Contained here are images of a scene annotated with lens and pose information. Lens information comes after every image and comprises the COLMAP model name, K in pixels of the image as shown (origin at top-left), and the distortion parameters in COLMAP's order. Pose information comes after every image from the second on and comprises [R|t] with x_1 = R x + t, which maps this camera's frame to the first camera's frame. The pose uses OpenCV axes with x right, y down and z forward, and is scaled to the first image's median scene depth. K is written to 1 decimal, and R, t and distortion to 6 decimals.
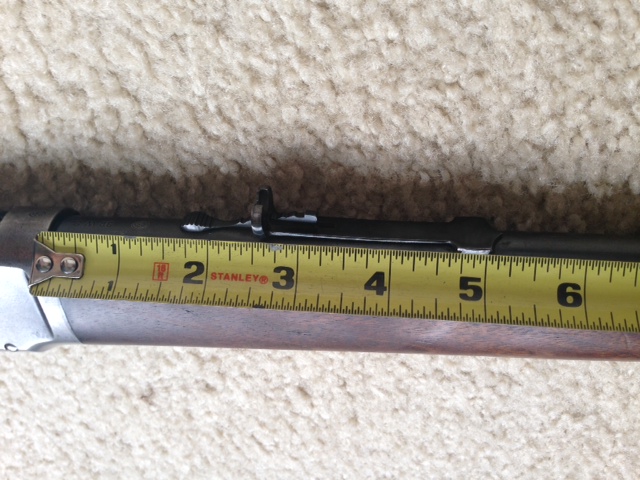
lens RADIAL K [[617.0, 0, 320.0], [0, 617.0, 240.0], [0, 0, 1]] dist [0.007565, 0.006968]
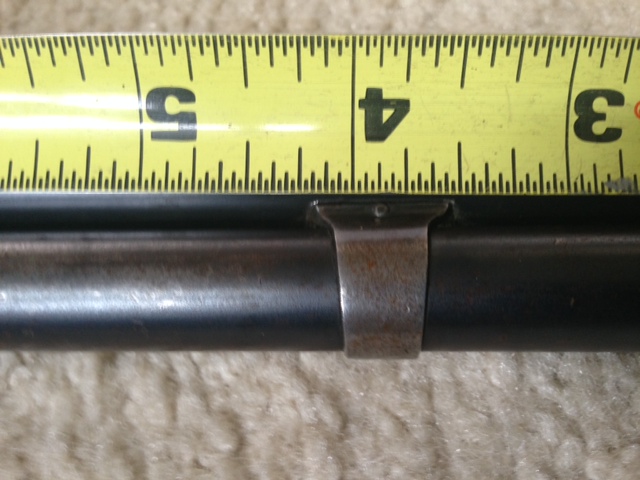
lens RADIAL K [[617.0, 0, 320.0], [0, 617.0, 240.0], [0, 0, 1]] dist [0.007565, 0.006968]
pose [[-0.993396, 0.045322, 0.105406, 0.092978], [-0.044958, -0.998972, 0.005829, -0.018657], [0.105562, 0.001052, 0.994412, 0.558194]]
